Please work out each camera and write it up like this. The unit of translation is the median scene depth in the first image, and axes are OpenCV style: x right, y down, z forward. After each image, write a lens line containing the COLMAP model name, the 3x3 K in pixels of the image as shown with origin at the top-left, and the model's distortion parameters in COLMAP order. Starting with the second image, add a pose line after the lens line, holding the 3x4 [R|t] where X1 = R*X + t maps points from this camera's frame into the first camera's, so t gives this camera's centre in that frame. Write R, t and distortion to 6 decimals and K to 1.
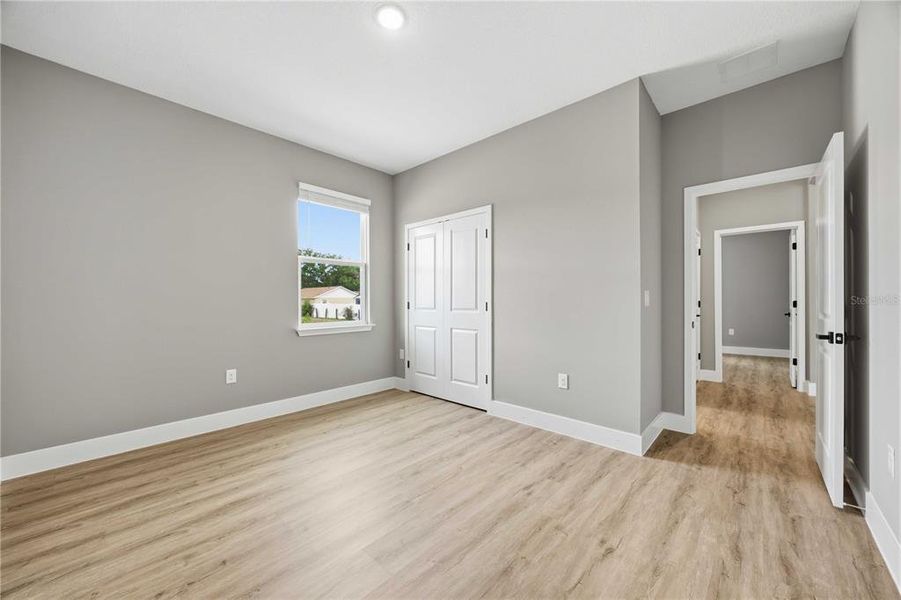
lens RADIAL K [[339.8, 0, 448.2], [0, 339.8, 302.2], [0, 0, 1]] dist [0.000790, 0.000356]
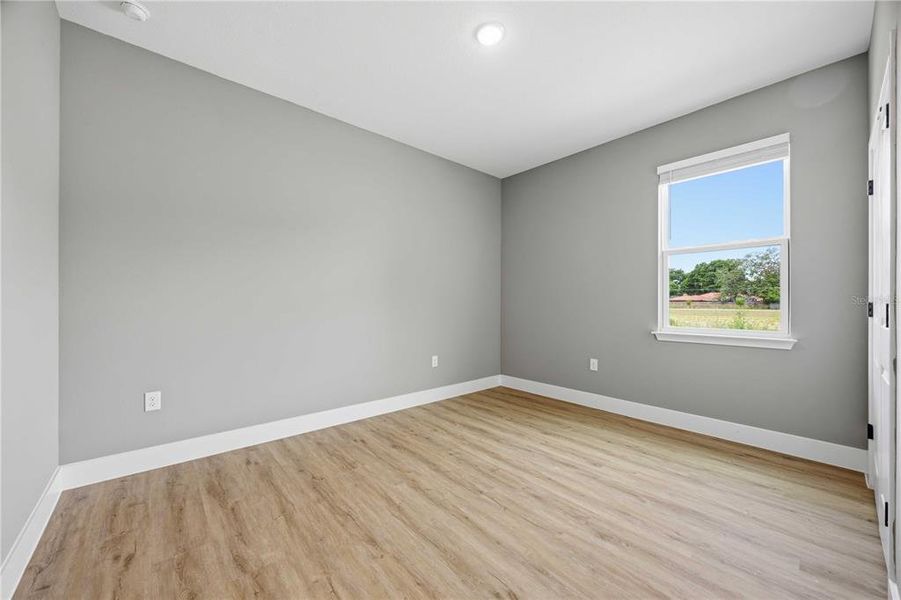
lens RADIAL K [[339.8, 0, 449.5], [0, 339.8, 295.7], [0, 0, 1]] dist [0.000790, 0.000356]
pose [[-0.109730, -0.017653, -0.993805, 0.671168], [-0.001747, 0.999844, -0.017568, 0.001583], [0.993960, -0.000191, -0.109744, 0.727684]]
